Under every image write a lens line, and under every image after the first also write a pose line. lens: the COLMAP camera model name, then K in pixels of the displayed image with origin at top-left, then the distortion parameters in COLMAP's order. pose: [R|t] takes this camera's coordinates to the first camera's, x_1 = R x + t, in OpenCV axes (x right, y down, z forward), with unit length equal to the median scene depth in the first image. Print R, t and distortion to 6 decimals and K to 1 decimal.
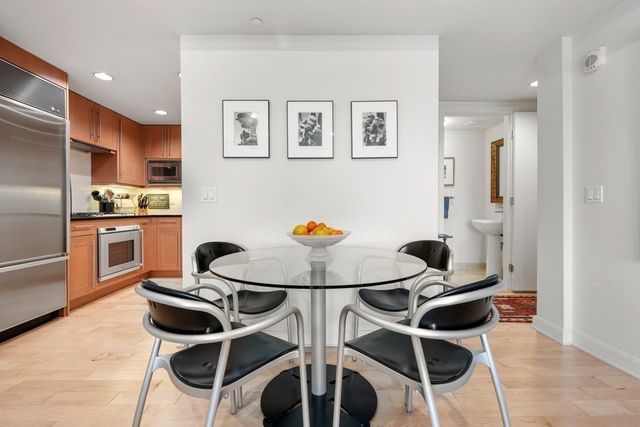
lens RADIAL K [[273.5, 0, 320.4], [0, 273.5, 211.0], [0, 0, 1]] dist [-0.011234, -0.000465]
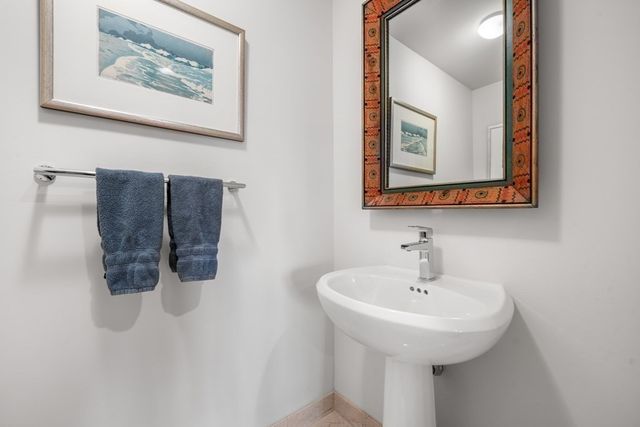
lens RADIAL K [[273.5, 0, 321.0], [0, 273.5, 213.1], [0, 0, 1]] dist [-0.011234, -0.000465]
pose [[0.778280, -0.001213, 0.627917, 0.410893], [0.008004, 0.999936, -0.007990, -0.024782], [-0.627867, 0.011244, 0.778240, 0.806624]]
